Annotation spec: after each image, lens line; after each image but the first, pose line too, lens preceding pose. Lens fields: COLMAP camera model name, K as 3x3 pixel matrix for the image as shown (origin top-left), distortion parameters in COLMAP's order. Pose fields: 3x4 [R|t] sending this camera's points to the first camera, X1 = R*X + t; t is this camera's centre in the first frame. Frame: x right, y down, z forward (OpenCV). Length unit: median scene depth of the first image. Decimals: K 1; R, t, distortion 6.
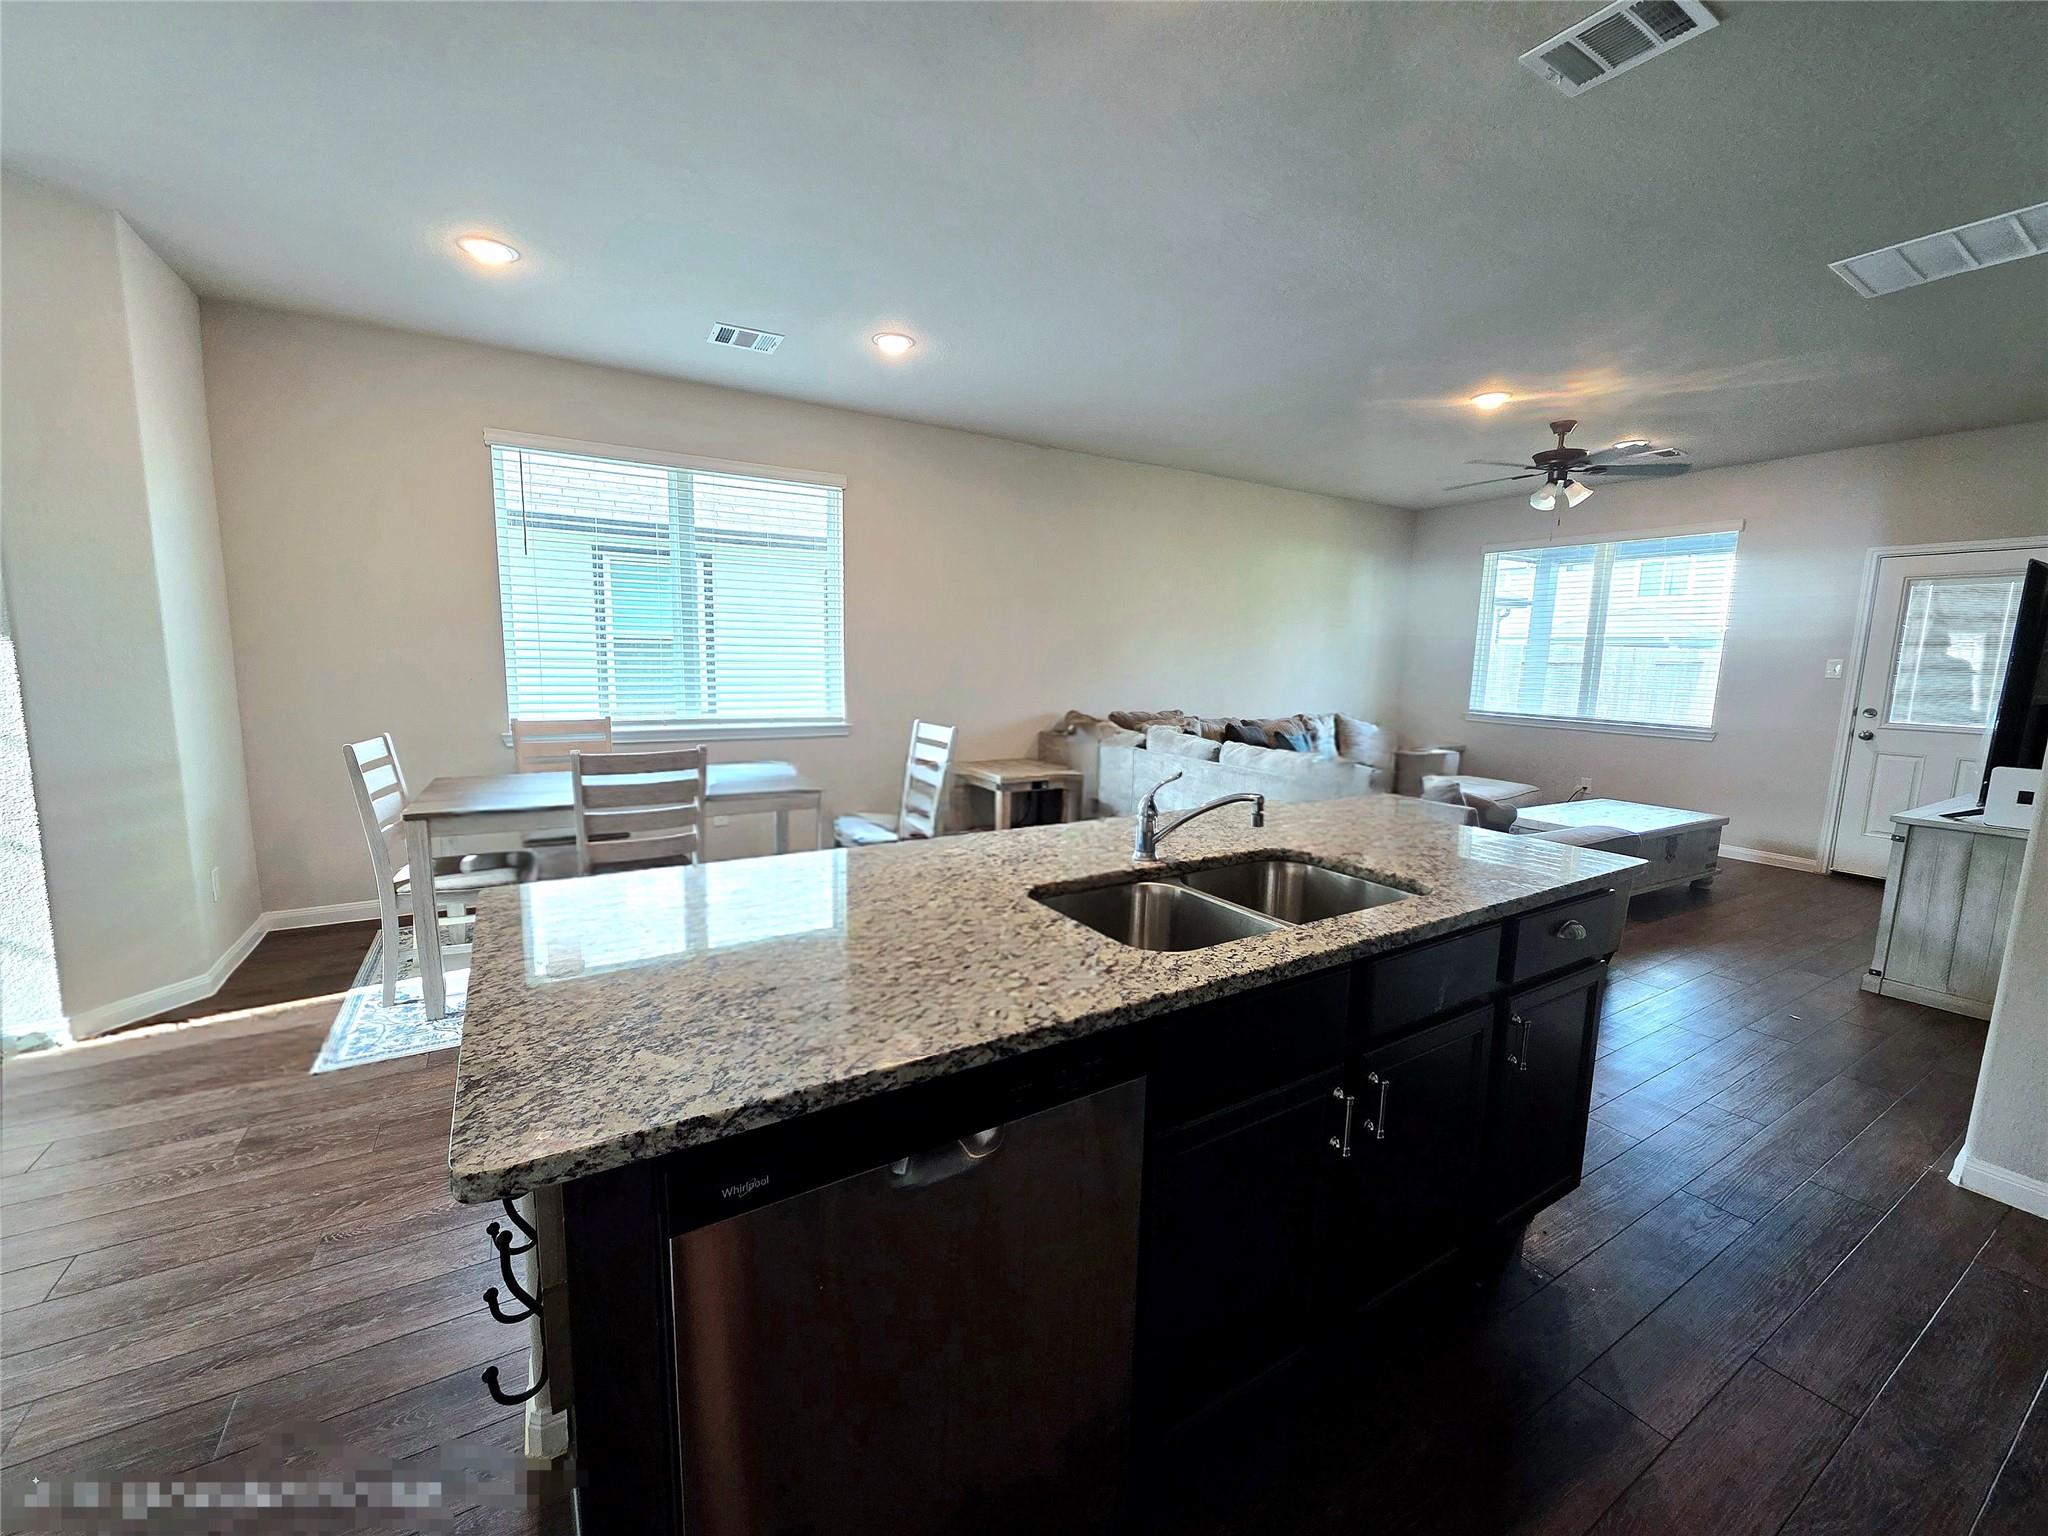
lens RADIAL K [[824.8, 0, 1016.1], [0, 824.8, 770.9], [0, 0, 1]] dist [0.003363, 0.000568]
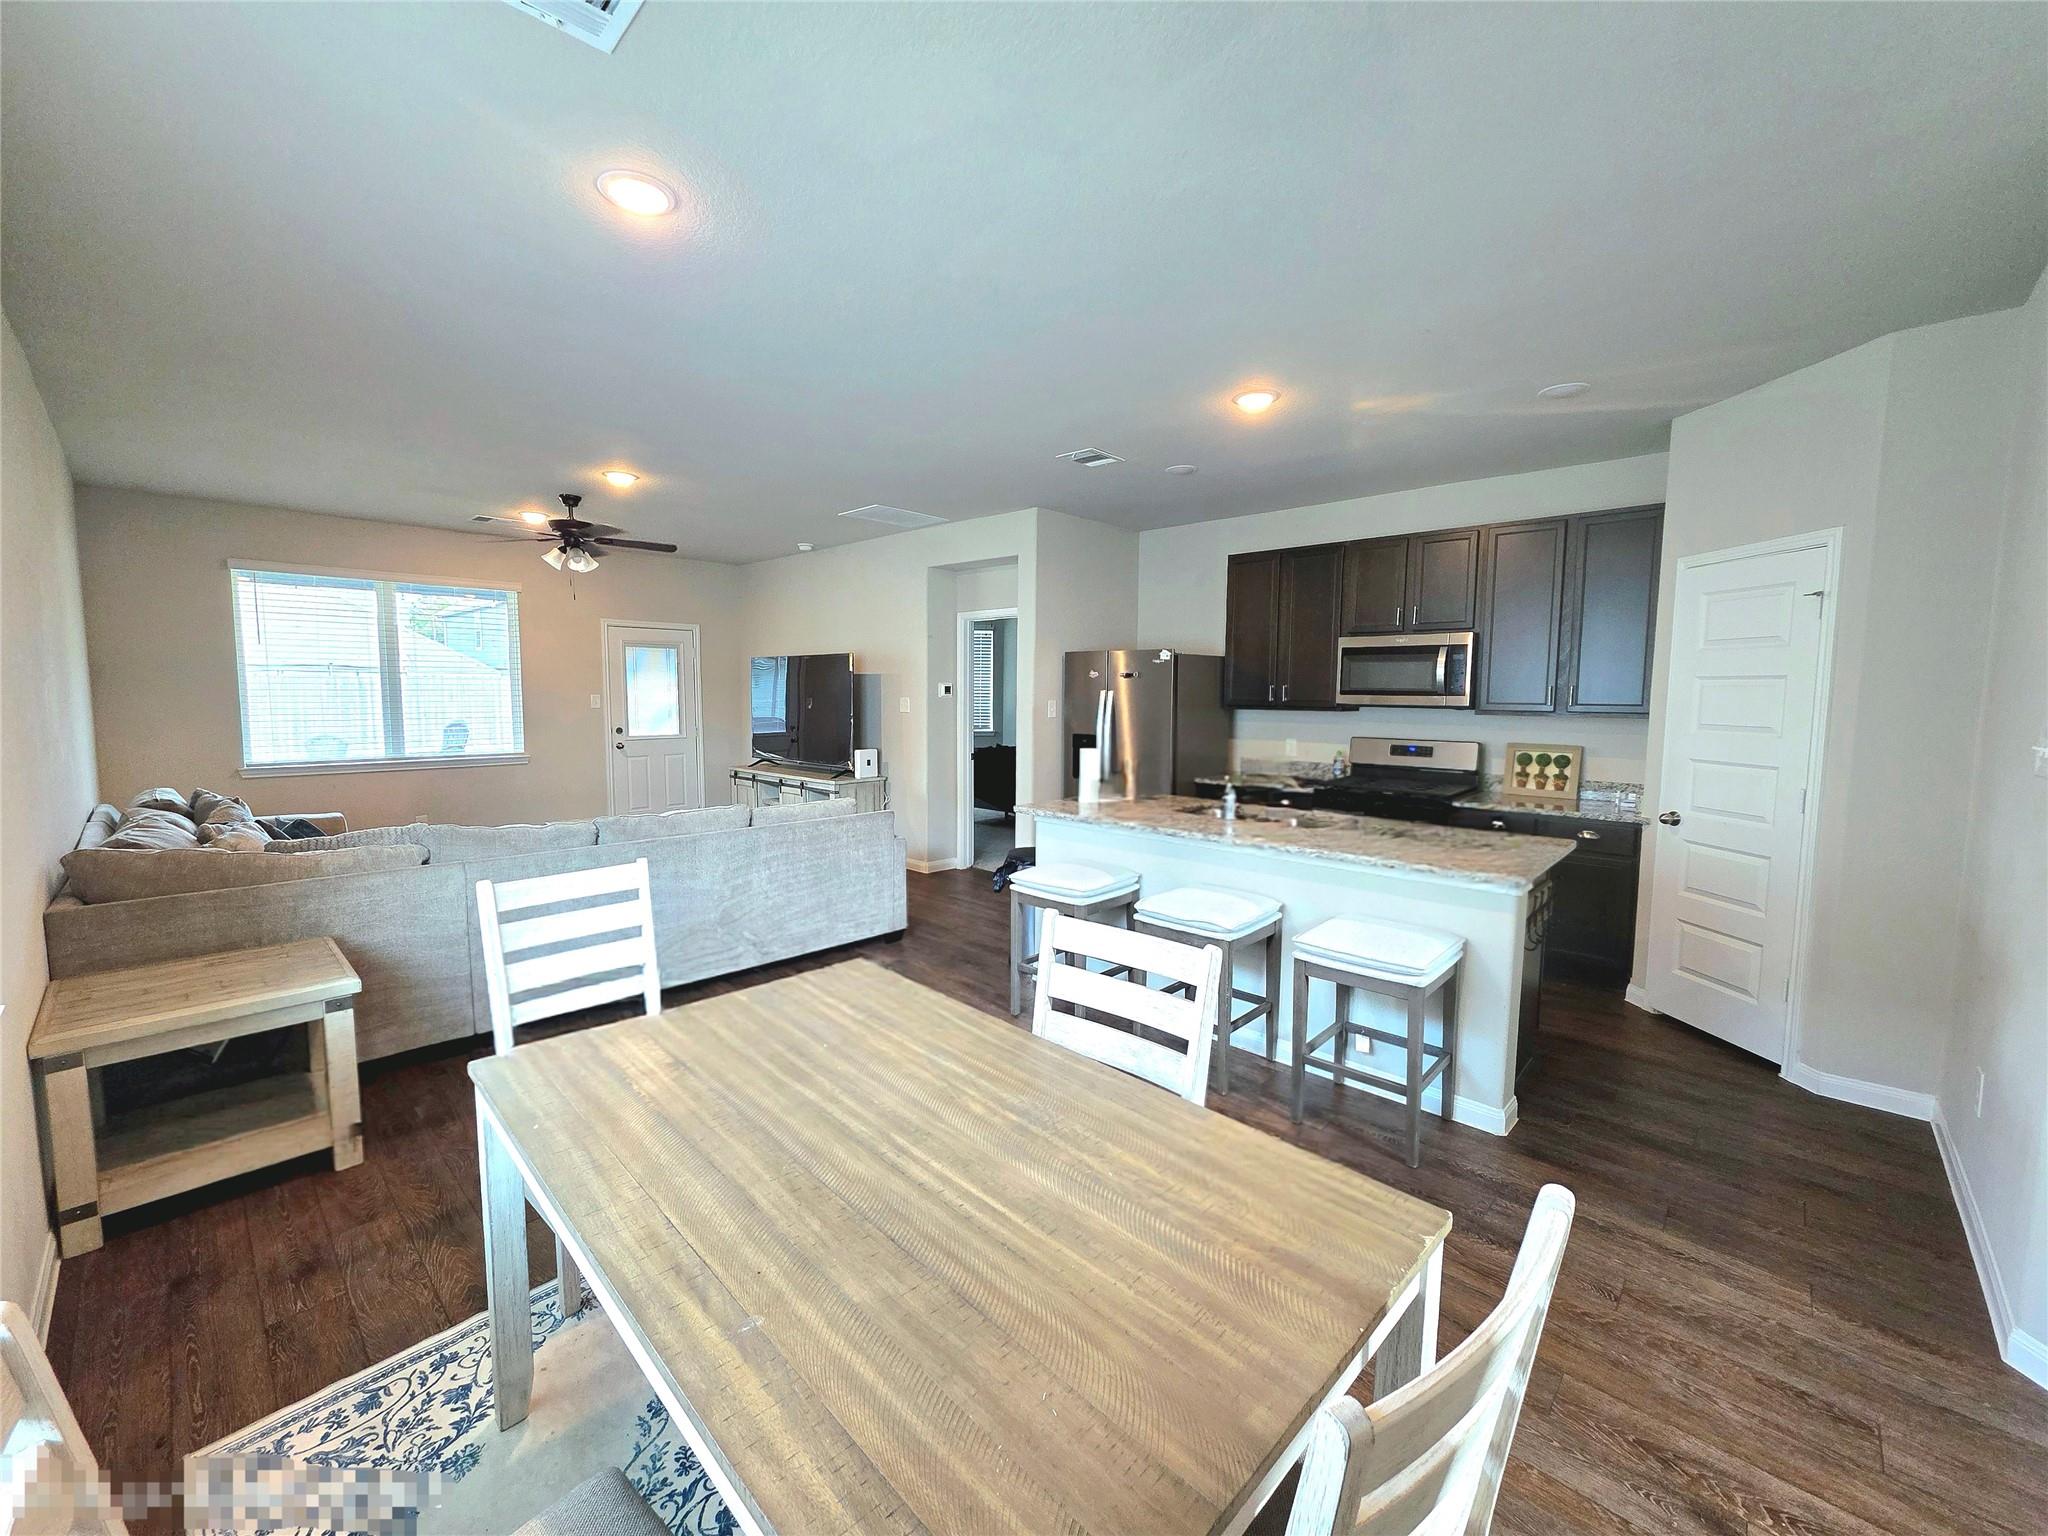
lens RADIAL K [[824.8, 0, 1012.1], [0, 824.8, 763.6], [0, 0, 1]] dist [0.003363, 0.000568]
pose [[-0.244766, -0.112539, 0.963029, -0.586429], [0.129625, 0.980526, 0.147530, -0.143815], [-0.960878, 0.160943, -0.225412, 0.691786]]
